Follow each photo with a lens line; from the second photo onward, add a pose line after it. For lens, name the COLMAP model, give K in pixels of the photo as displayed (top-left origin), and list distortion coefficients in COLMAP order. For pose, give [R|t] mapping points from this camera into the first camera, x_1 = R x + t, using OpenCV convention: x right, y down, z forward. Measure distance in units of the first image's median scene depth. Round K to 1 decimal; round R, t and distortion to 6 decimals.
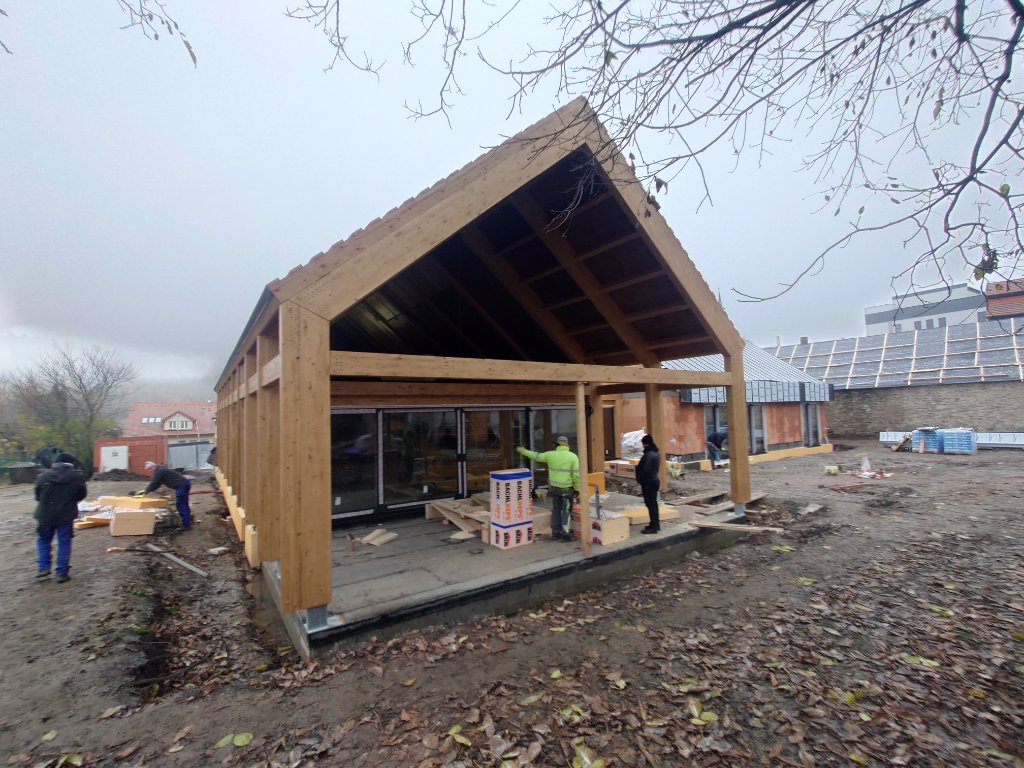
lens RADIAL K [[458.6, 0, 512.0], [0, 458.6, 384.0], [0, 0, 1]] dist [0.002265, 0.000065]
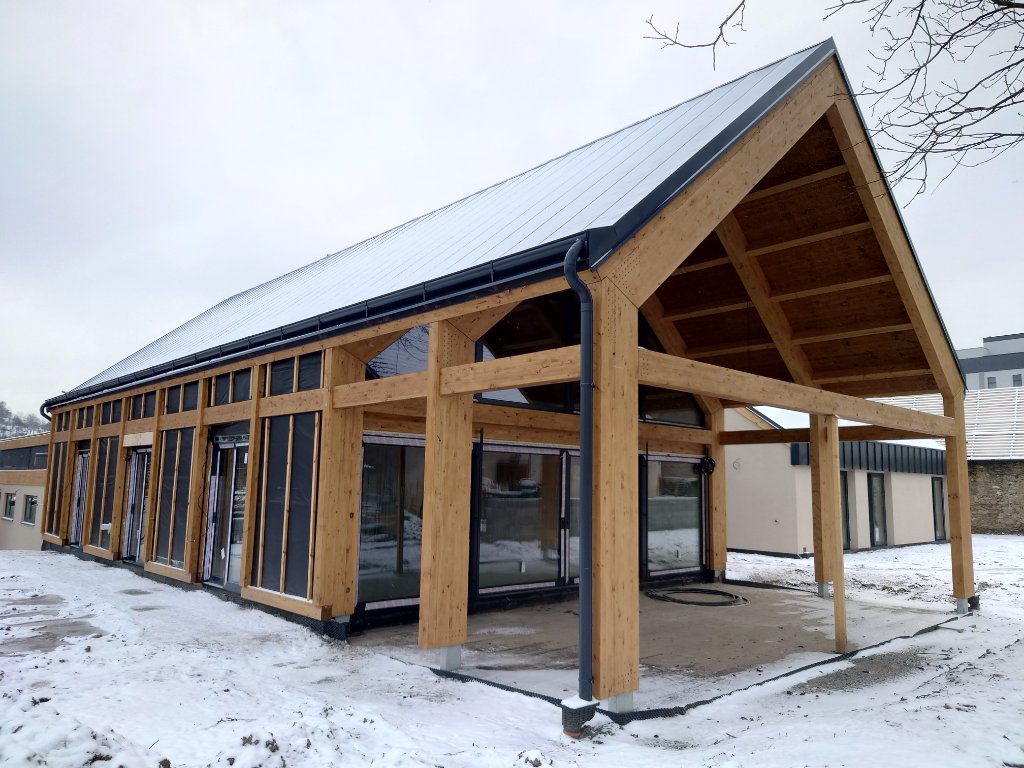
lens RADIAL K [[733.6, 0, 512.0], [0, 733.6, 384.0], [0, 0, 1]] dist [-0.001578, -0.001929]
pose [[0.987066, 0.065941, 0.146126, -0.421577], [-0.055428, 0.995650, -0.074887, 0.048419], [-0.150429, 0.065818, 0.986427, -0.081486]]
